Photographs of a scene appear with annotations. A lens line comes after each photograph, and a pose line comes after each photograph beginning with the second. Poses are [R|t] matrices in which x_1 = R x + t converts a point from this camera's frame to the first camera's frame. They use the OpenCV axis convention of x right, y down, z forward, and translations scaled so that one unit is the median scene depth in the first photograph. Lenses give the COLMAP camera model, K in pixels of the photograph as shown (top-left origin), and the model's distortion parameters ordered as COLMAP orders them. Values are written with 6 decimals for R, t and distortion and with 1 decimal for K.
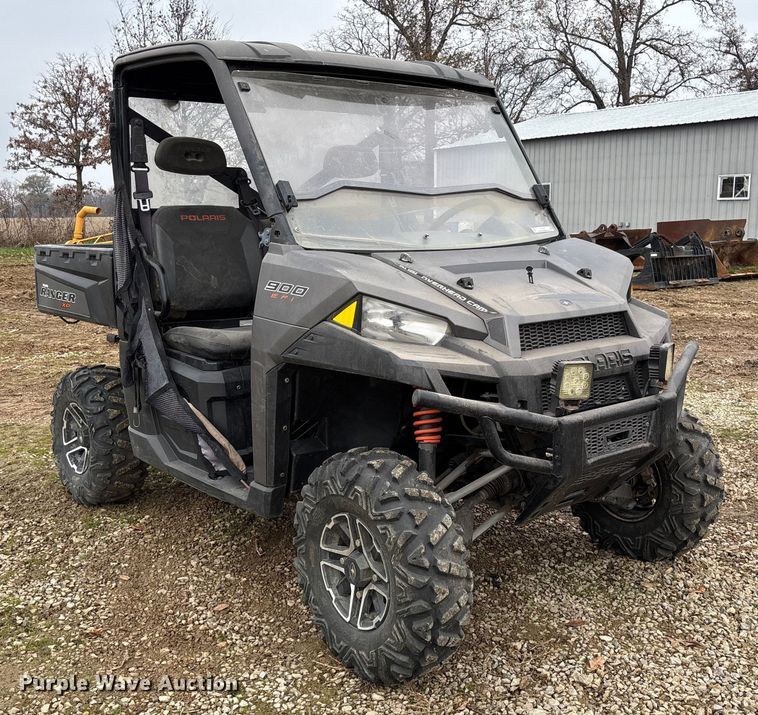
lens RADIAL K [[902.1, 0, 355.3], [0, 902.1, 335.6], [0, 0, 1]] dist [0.018189, 0.038756]
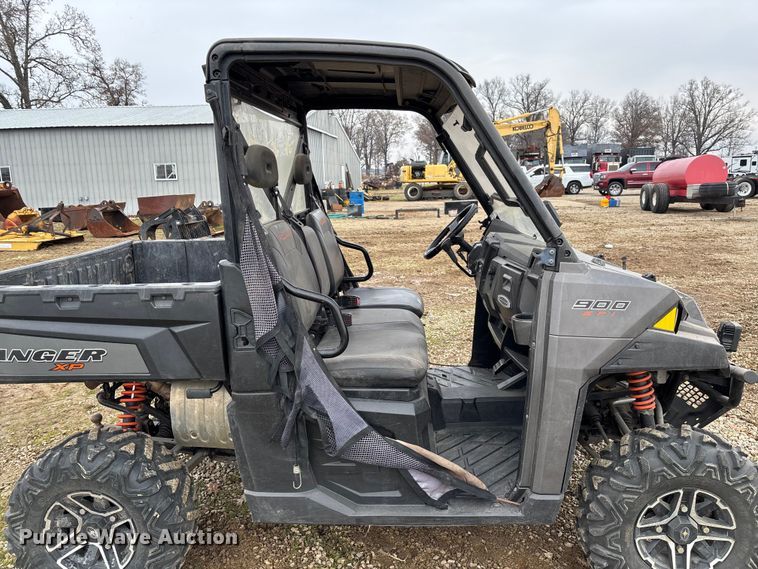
lens RADIAL K [[584.0, 0, 383.4], [0, 584.0, 288.7], [0, 0, 1]] dist [0.075991, -0.096384]
pose [[0.645715, -0.147231, 0.749250, -0.104035], [0.117040, 0.988723, 0.093422, -0.022830], [-0.754555, 0.027368, 0.655666, 0.103182]]
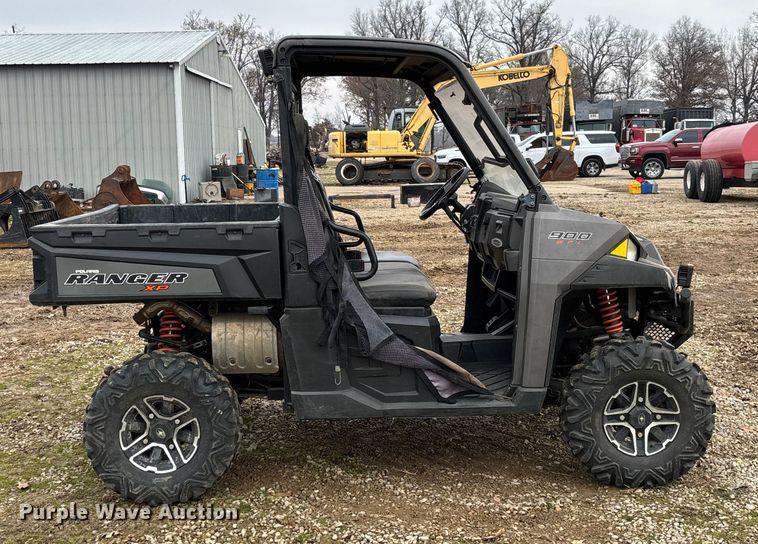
lens RADIAL K [[965.3, 0, 379.0], [0, 965.3, 272.0], [0, 0, 1]] dist [0.284106, -1.090767]
pose [[0.574081, -0.102732, 0.812328, -0.204060], [0.119168, 0.992017, 0.041240, -0.013059], [-0.810080, 0.073128, 0.581740, 0.051461]]
